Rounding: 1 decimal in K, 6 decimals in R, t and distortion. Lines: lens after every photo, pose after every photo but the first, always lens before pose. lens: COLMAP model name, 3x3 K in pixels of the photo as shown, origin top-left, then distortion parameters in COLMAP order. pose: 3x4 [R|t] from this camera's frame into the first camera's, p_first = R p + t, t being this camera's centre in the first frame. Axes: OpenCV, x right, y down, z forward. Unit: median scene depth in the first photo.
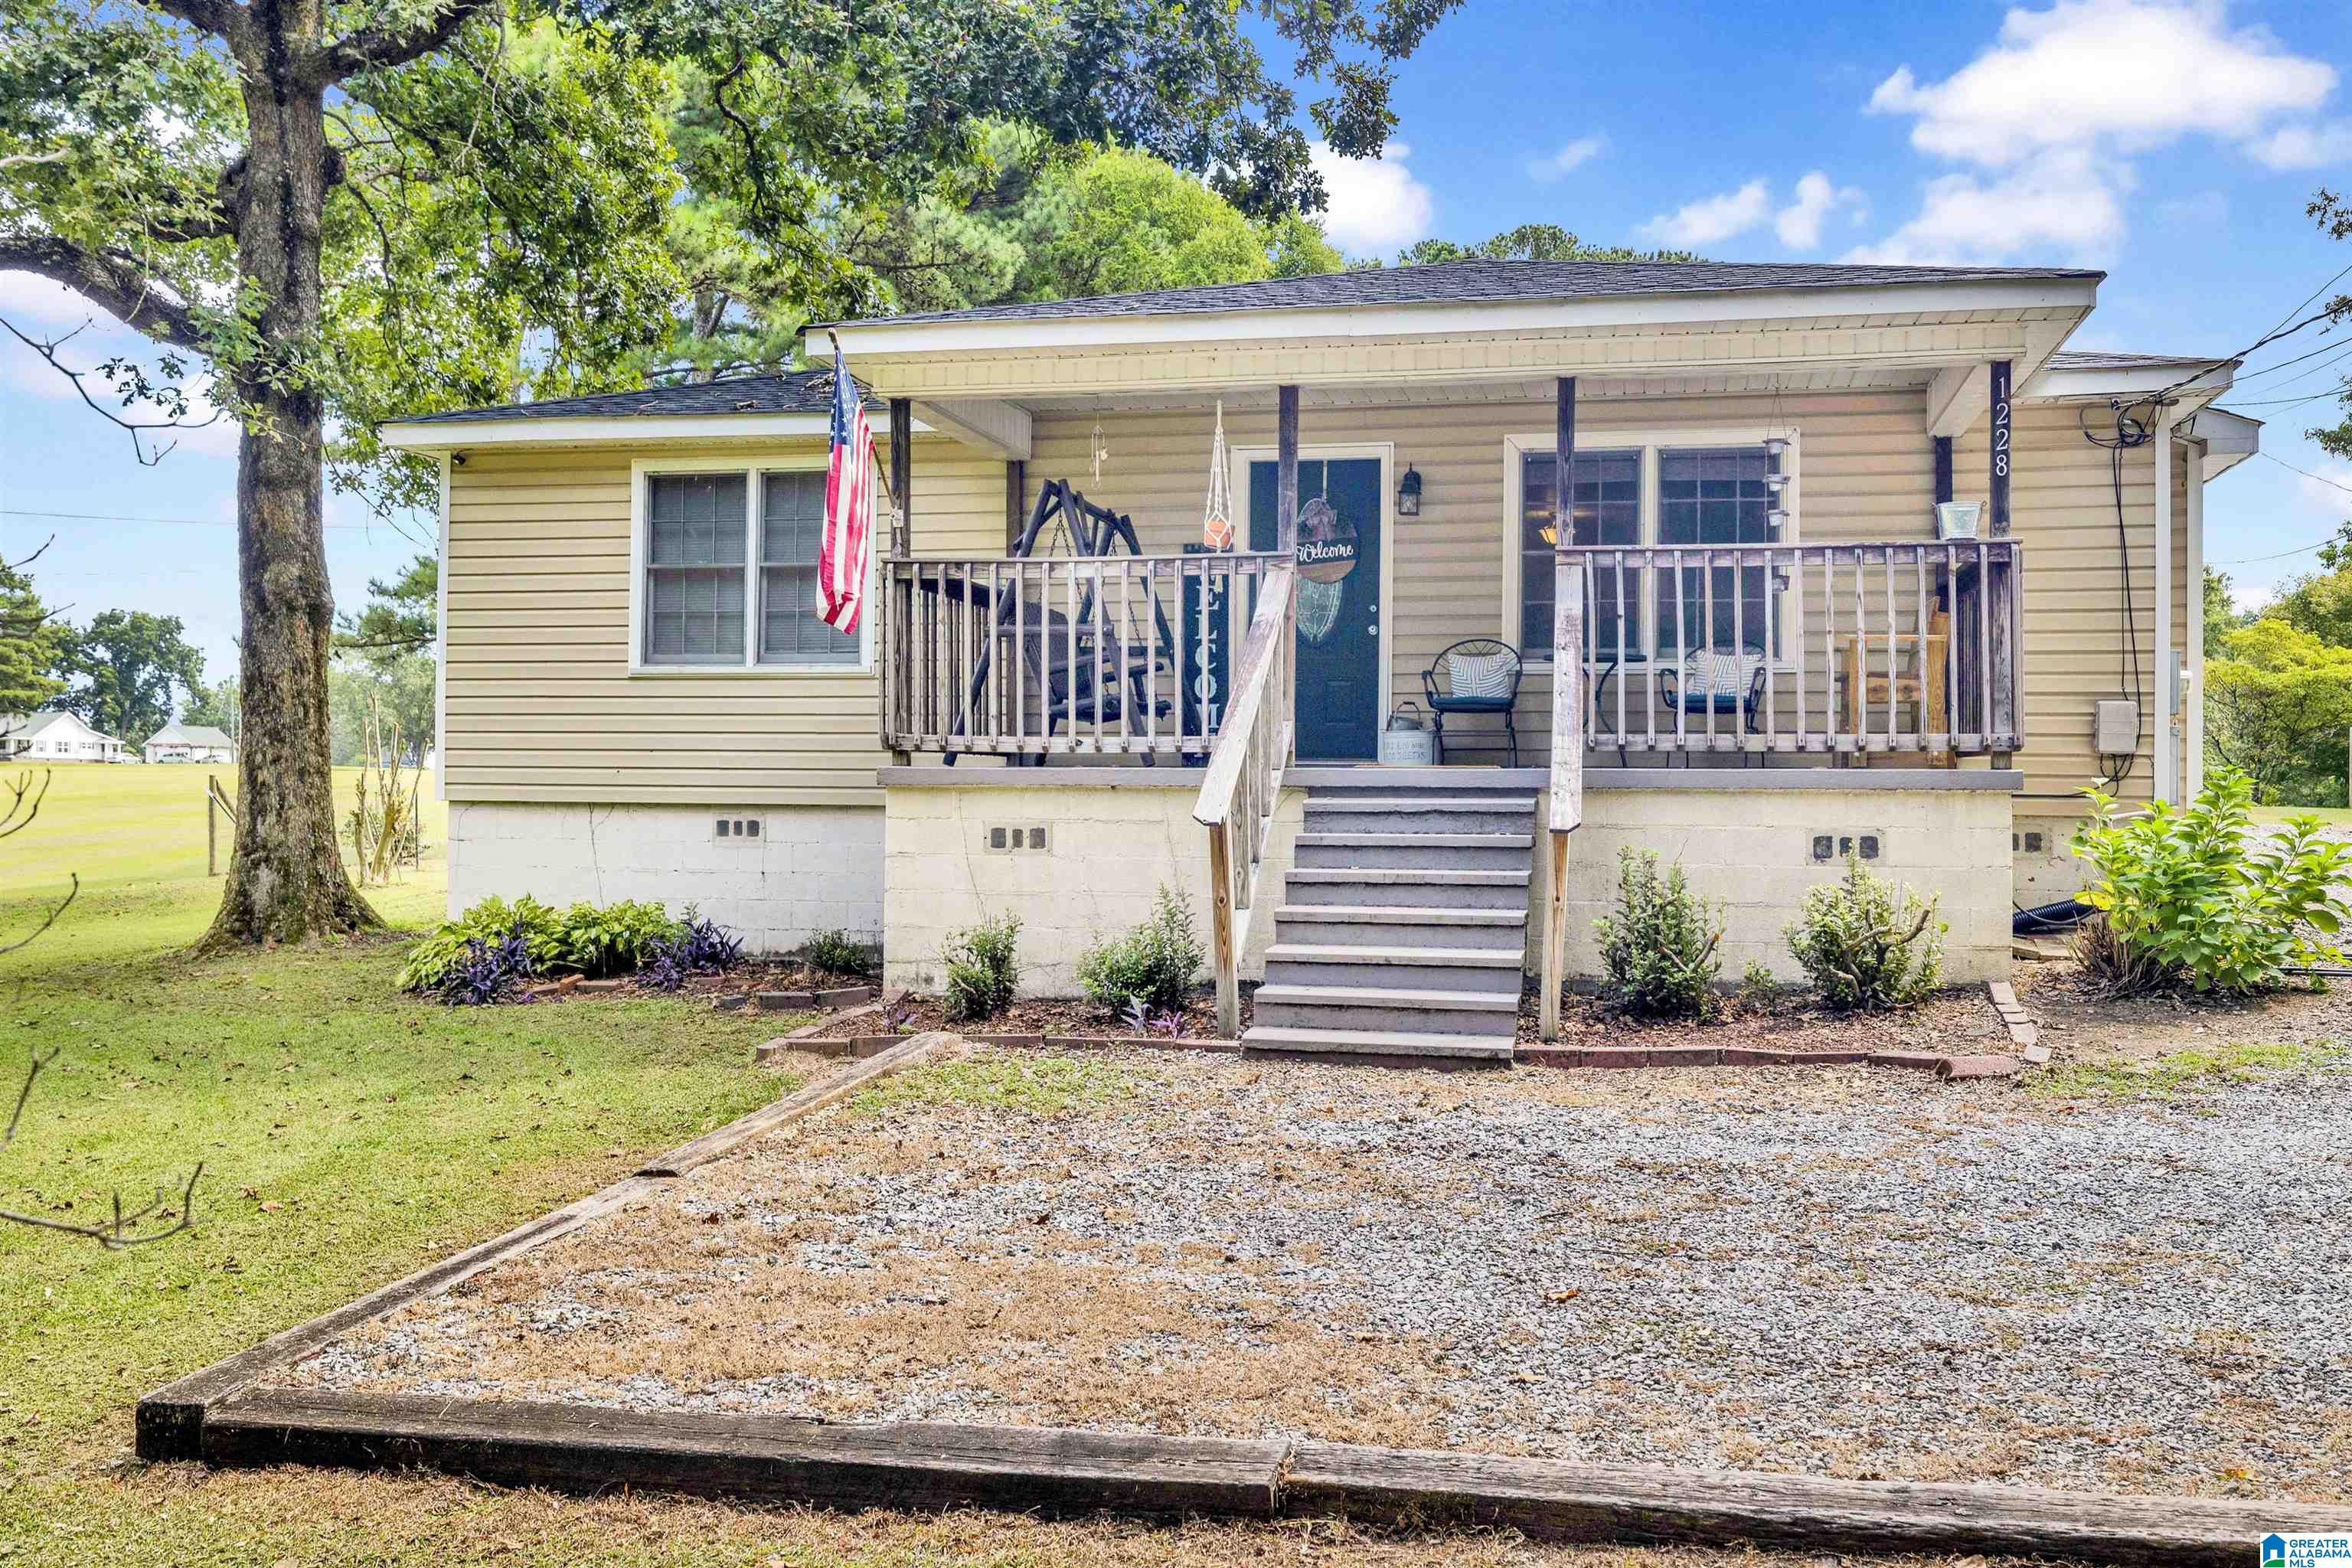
lens RADIAL K [[2108.2, 0, 1182.6], [0, 2108.2, 776.4], [0, 0, 1]] dist [-0.021290, 0.068466]
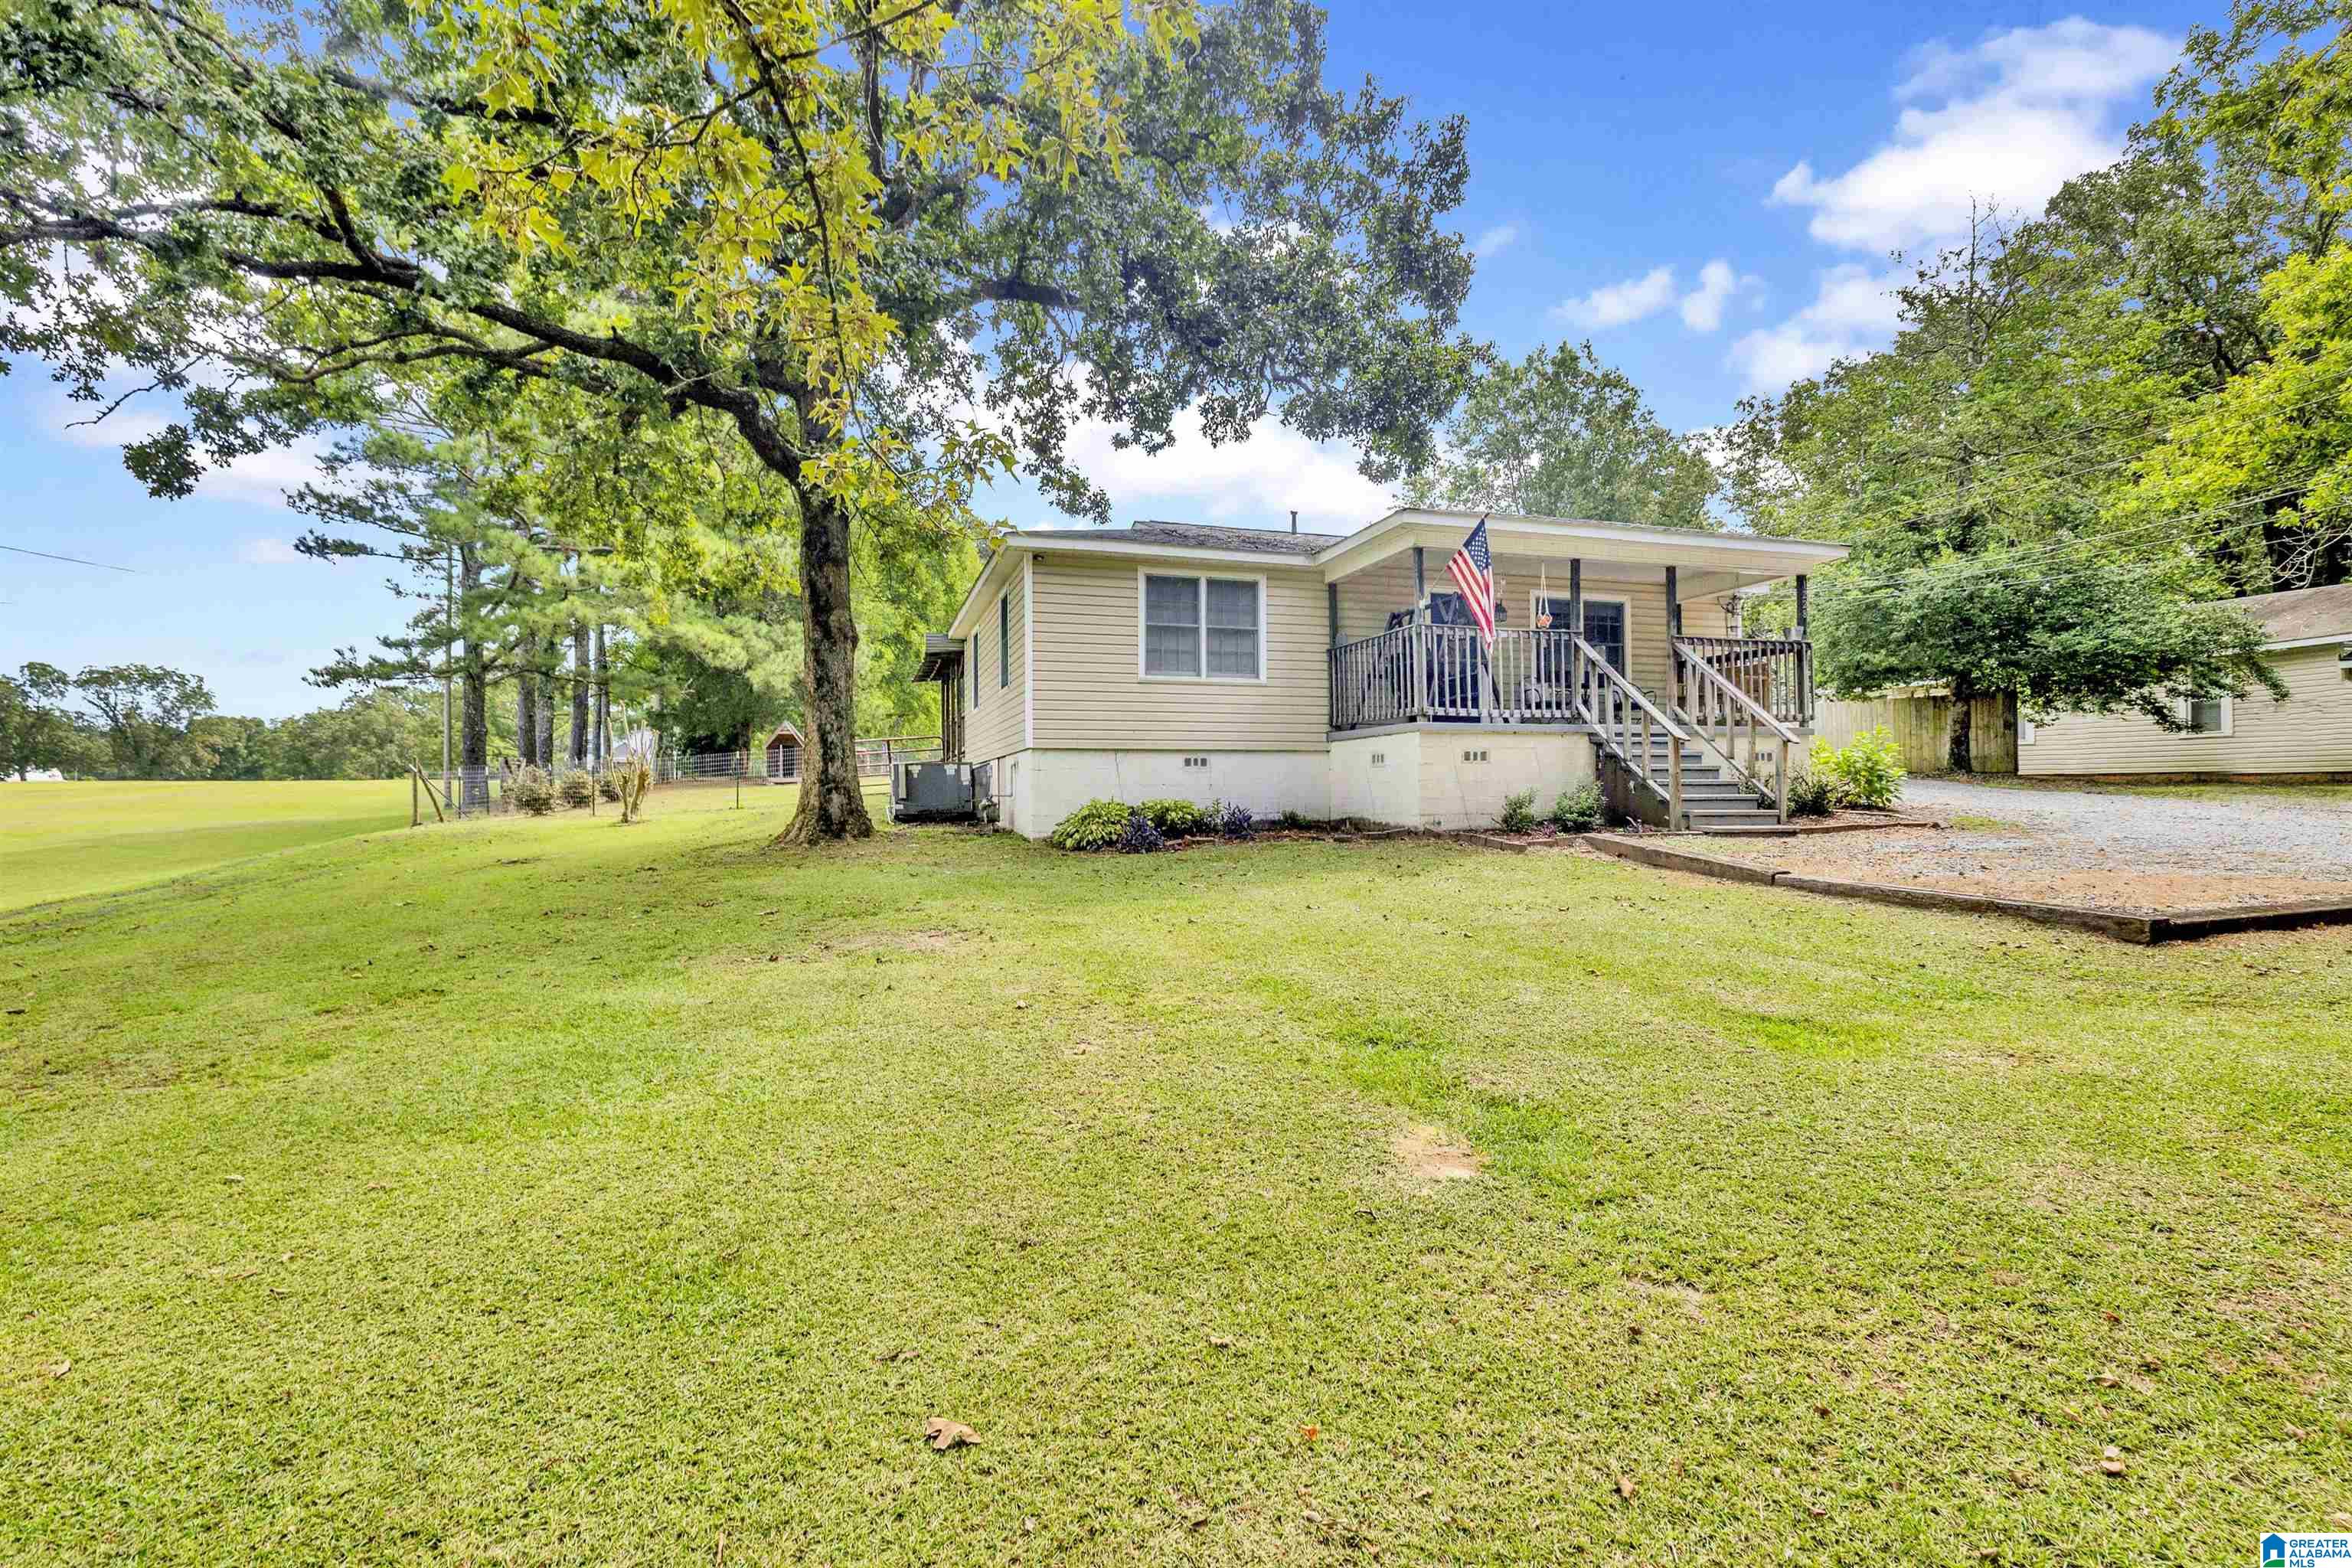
lens RADIAL K [[1017.9, 0, 1169.1], [0, 1017.9, 783.2], [0, 0, 1]] dist [0.001738, -0.000840]
pose [[0.855148, -0.012745, 0.518227, -0.715907], [0.012372, 0.999915, 0.004175, 0.040111], [-0.518236, 0.002841, 0.855233, 0.211401]]
